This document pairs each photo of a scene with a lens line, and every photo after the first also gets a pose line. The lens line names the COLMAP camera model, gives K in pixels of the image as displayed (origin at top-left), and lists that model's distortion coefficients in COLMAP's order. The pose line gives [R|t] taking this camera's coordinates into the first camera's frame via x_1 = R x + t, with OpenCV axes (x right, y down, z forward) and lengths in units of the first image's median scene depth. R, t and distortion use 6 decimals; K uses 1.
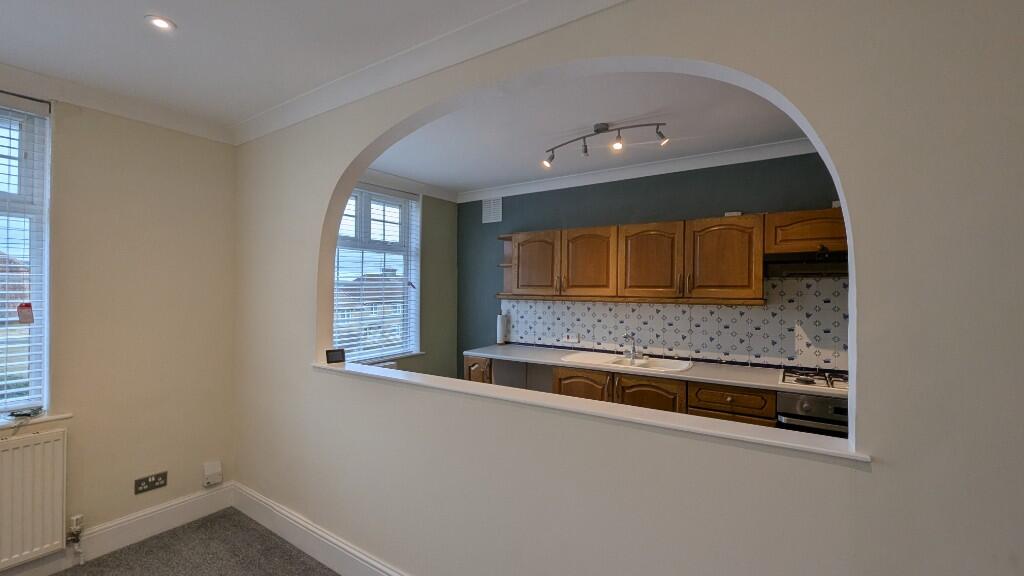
lens RADIAL K [[420.5, 0, 514.9], [0, 420.5, 287.9], [0, 0, 1]] dist [0.004162, -0.000021]
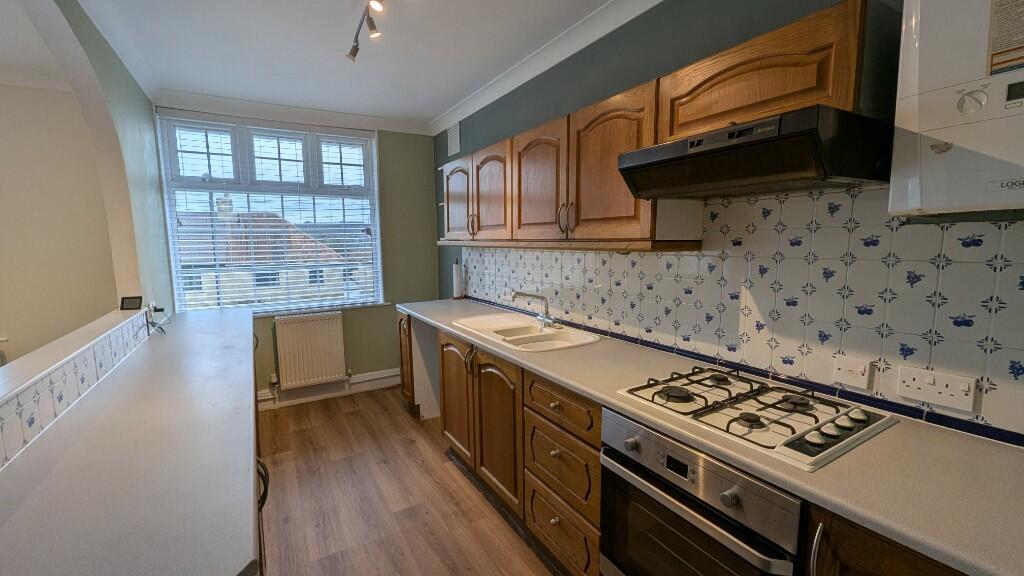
lens RADIAL K [[420.5, 0, 511.7], [0, 420.5, 288.0], [0, 0, 1]] dist [0.004162, -0.000021]
pose [[0.907052, 0.035162, -0.419548, 0.545658], [0.014121, 0.993405, 0.113787, 0.020346], [0.420782, -0.109135, 0.900573, 0.344729]]
